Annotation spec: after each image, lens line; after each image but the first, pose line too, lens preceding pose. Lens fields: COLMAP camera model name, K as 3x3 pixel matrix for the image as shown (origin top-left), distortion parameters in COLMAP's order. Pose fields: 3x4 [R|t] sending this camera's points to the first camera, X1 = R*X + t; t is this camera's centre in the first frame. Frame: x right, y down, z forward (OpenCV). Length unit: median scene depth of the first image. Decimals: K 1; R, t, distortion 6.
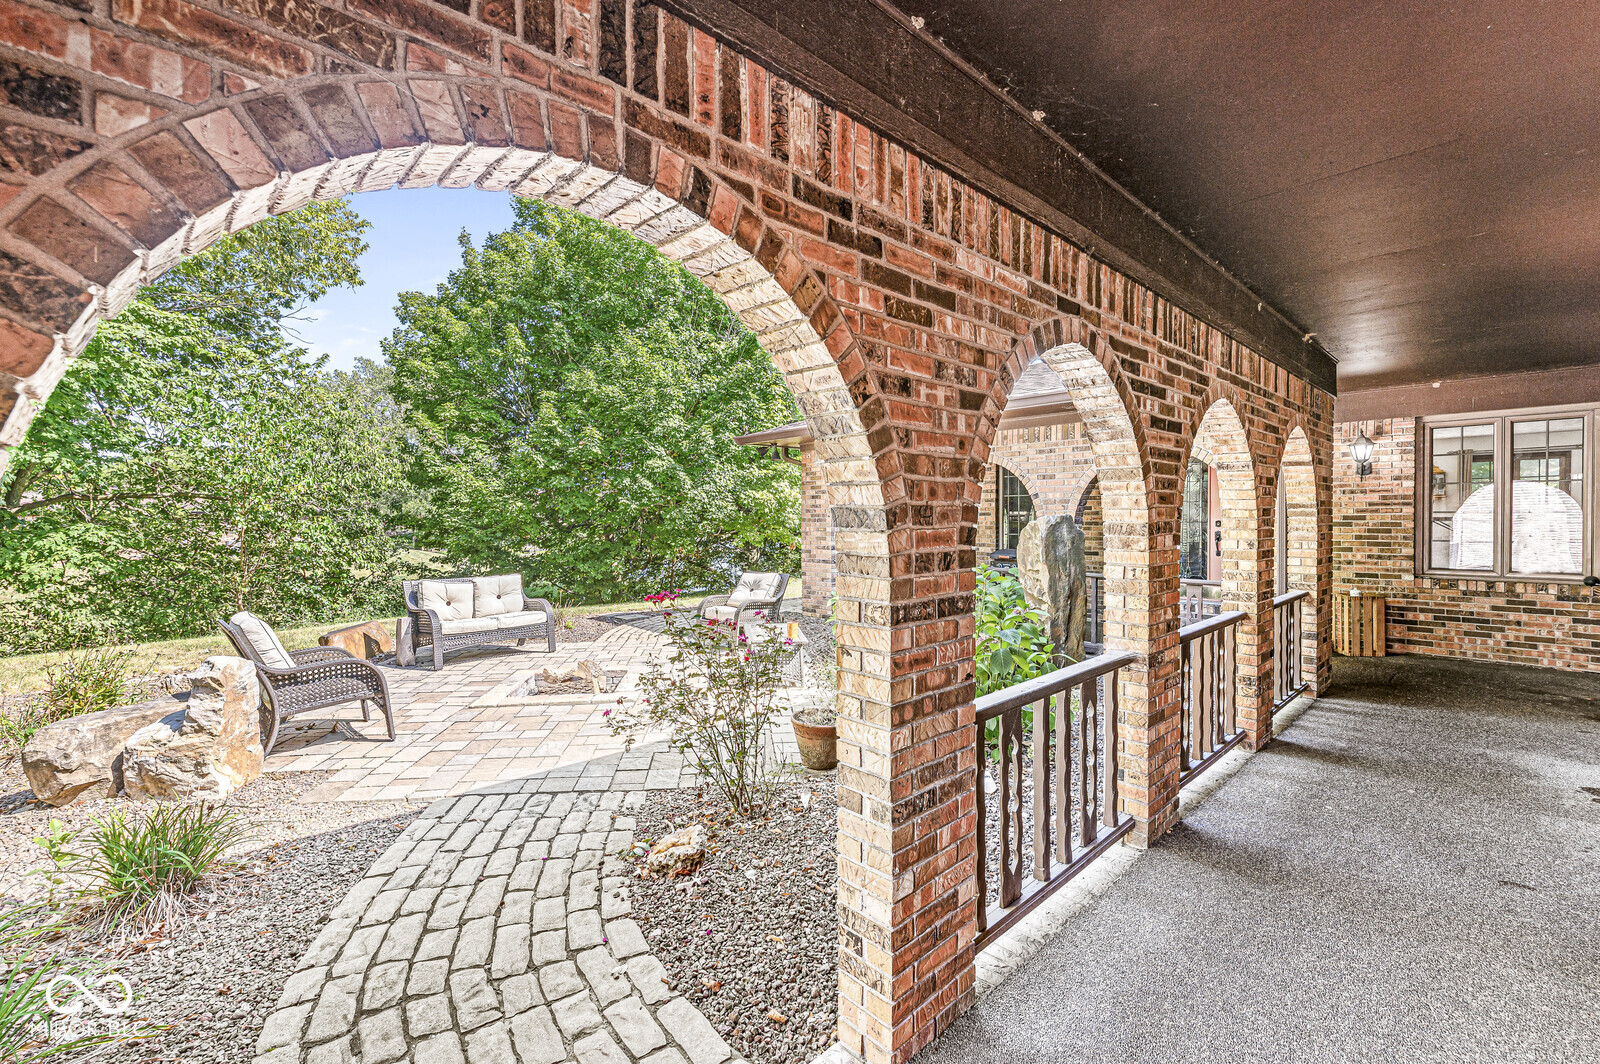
lens RADIAL K [[697.5, 0, 794.2], [0, 697.5, 530.3], [0, 0, 1]] dist [0.001236, 0.000403]
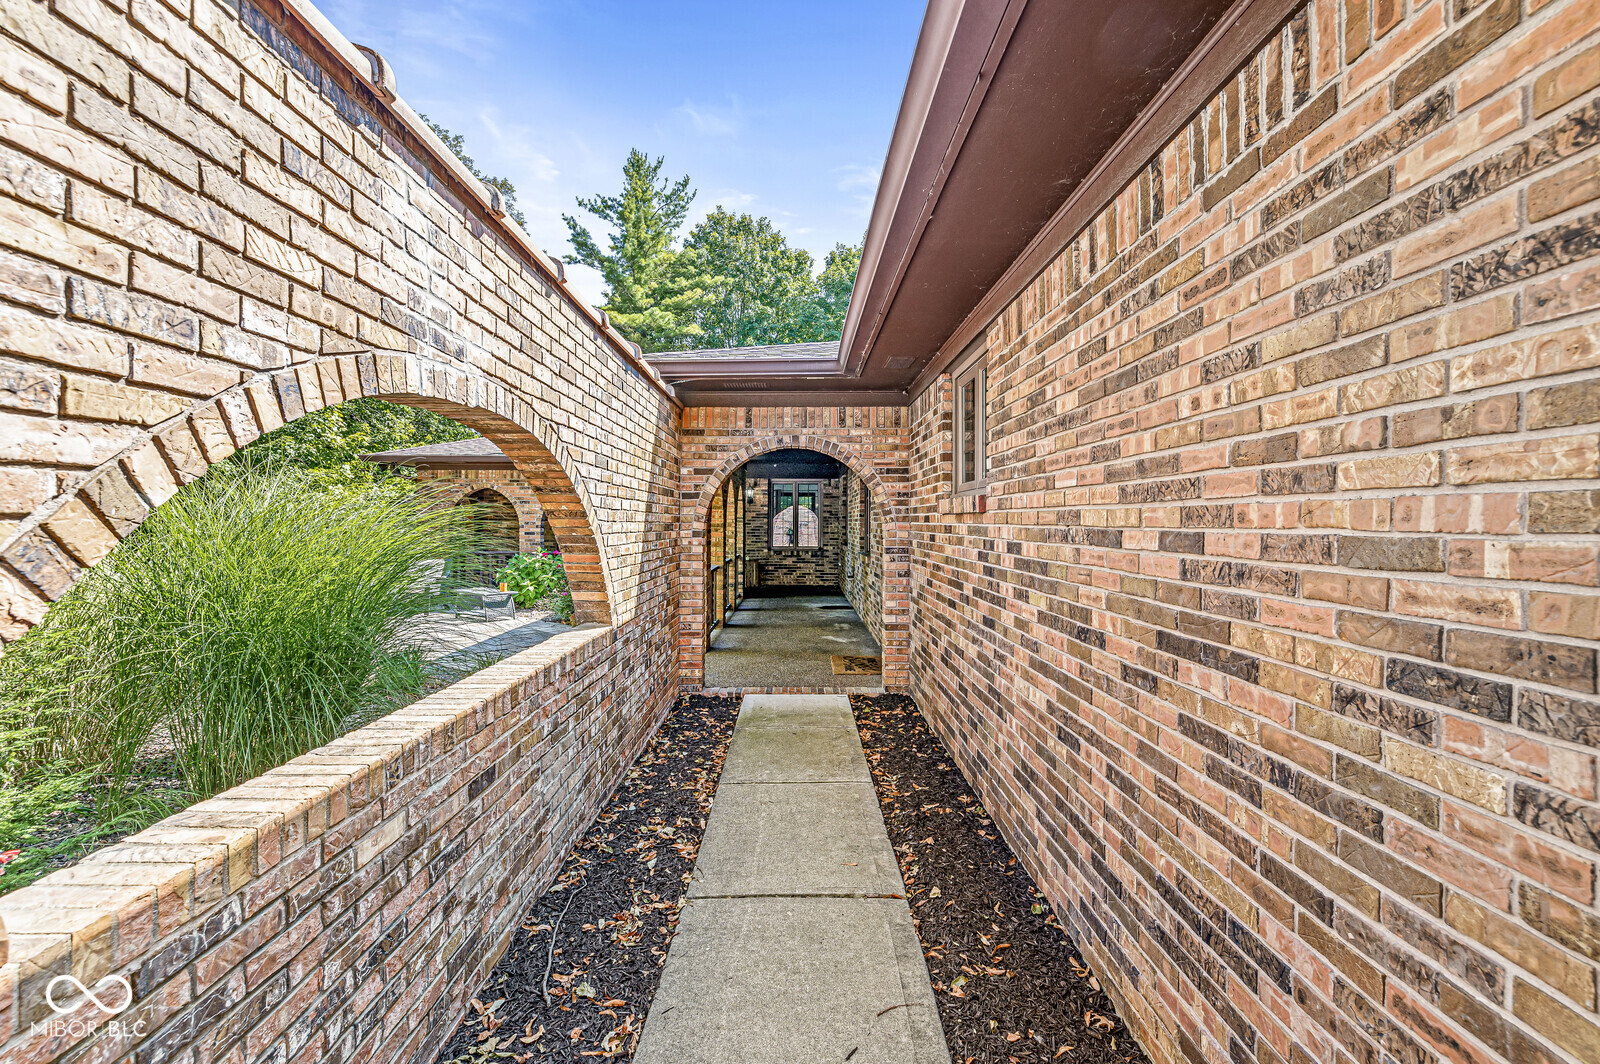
lens RADIAL K [[697.5, 0, 799.0], [0, 697.5, 526.2], [0, 0, 1]] dist [0.001236, 0.000403]
pose [[0.691298, -0.004096, 0.722558, -0.650203], [0.007868, 0.999967, -0.001858, -0.003894], [-0.722527, 0.006970, 0.691308, -0.609681]]
